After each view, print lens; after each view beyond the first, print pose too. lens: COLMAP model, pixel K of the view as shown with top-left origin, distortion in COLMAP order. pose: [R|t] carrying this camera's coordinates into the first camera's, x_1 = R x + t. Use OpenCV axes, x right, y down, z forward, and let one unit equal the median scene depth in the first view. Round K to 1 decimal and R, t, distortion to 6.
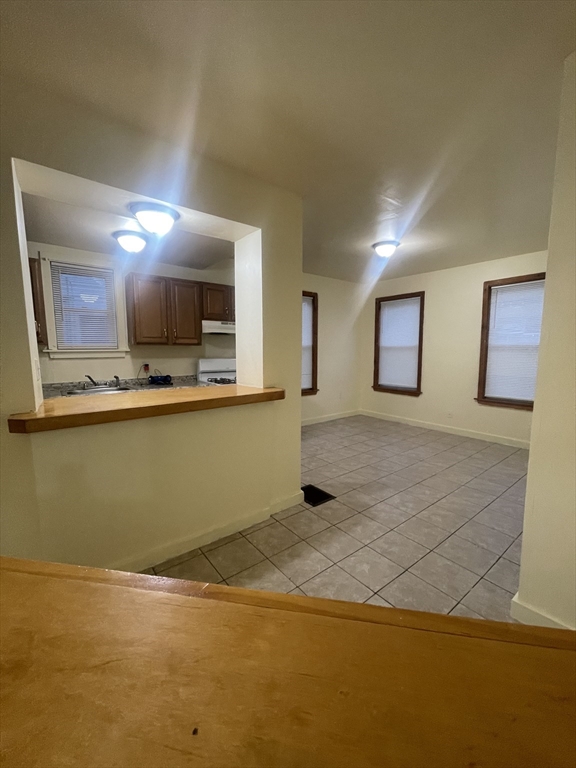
lens RADIAL K [[312.7, 0, 284.7], [0, 312.7, 385.0], [0, 0, 1]] dist [0.004403, -0.000212]
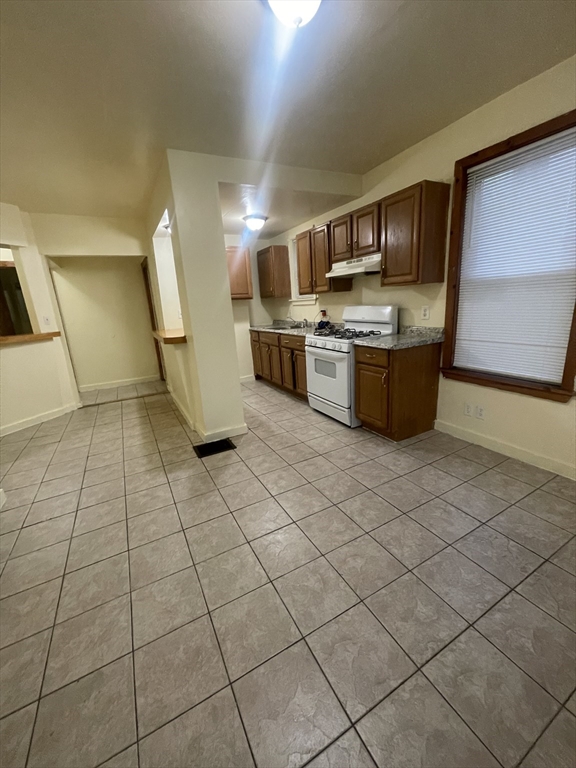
lens RADIAL K [[312.7, 0, 286.7], [0, 312.7, 383.5], [0, 0, 1]] dist [0.004403, -0.000212]
pose [[-0.174372, 0.256577, -0.950664, 0.811565], [-0.058468, 0.961054, 0.270106, -0.118680], [0.982942, 0.102682, -0.152579, 1.145771]]
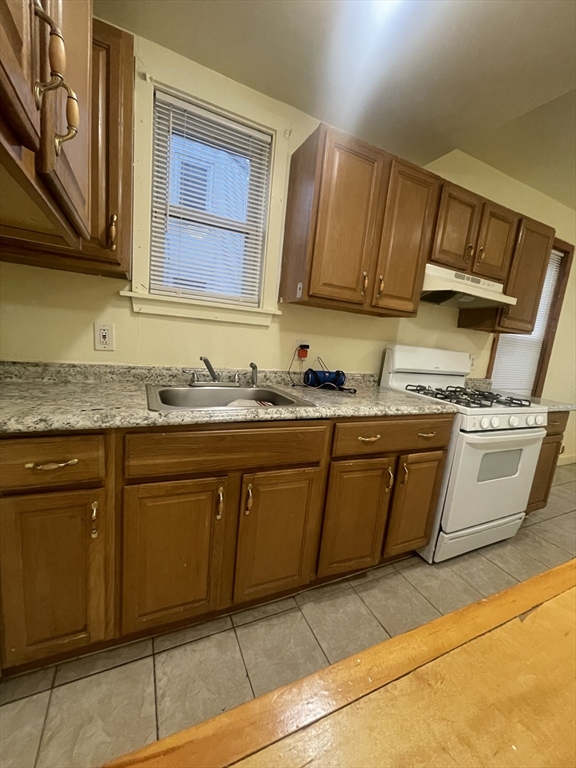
lens RADIAL K [[312.7, 0, 288.3], [0, 312.7, 383.3], [0, 0, 1]] dist [0.004403, -0.000212]
pose [[0.973758, 0.121571, -0.192394, -0.387879], [-0.116805, 0.992503, 0.035969, -0.021795], [0.195324, -0.012553, 0.980658, 0.540417]]
